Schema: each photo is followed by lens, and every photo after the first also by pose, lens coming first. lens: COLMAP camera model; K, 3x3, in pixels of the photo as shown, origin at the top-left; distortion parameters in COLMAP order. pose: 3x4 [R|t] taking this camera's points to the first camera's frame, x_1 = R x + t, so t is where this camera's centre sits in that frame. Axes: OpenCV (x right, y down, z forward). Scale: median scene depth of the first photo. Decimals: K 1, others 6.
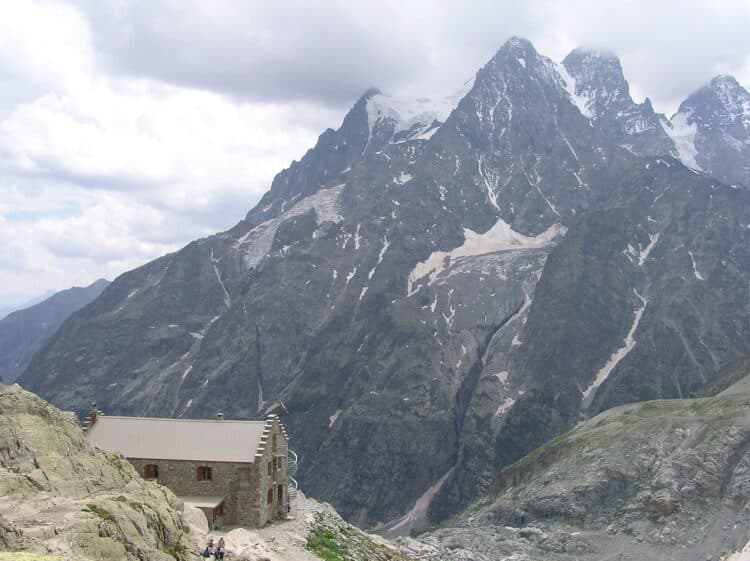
lens RADIAL K [[853.7, 0, 374.7], [0, 853.7, 281.0], [0, 0, 1]] dist [-0.065776, 0.000000]
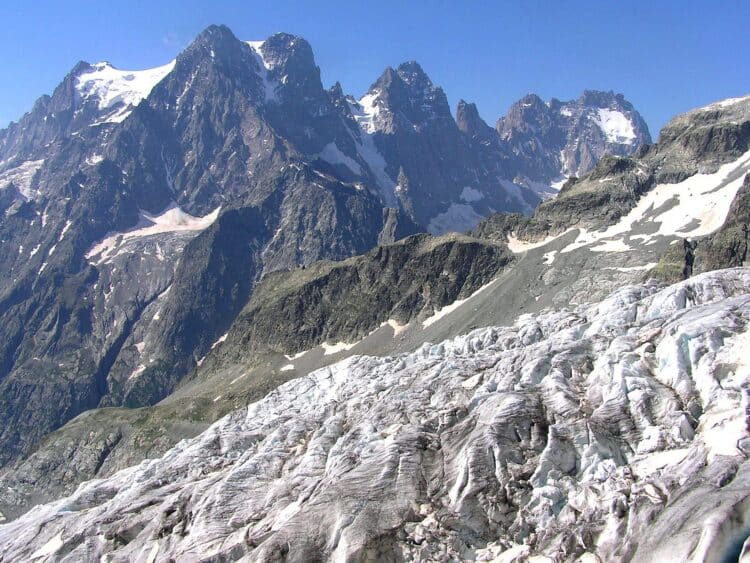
lens RADIAL K [[873.2, 0, 376.4], [0, 873.2, 281.3], [0, 0, 1]] dist [-0.105691, 0.000000]
pose [[0.973735, 0.009924, 0.227467, 0.145447], [-0.033489, 0.994426, 0.099976, -0.089539], [-0.225207, -0.104967, 0.968640, -0.217805]]
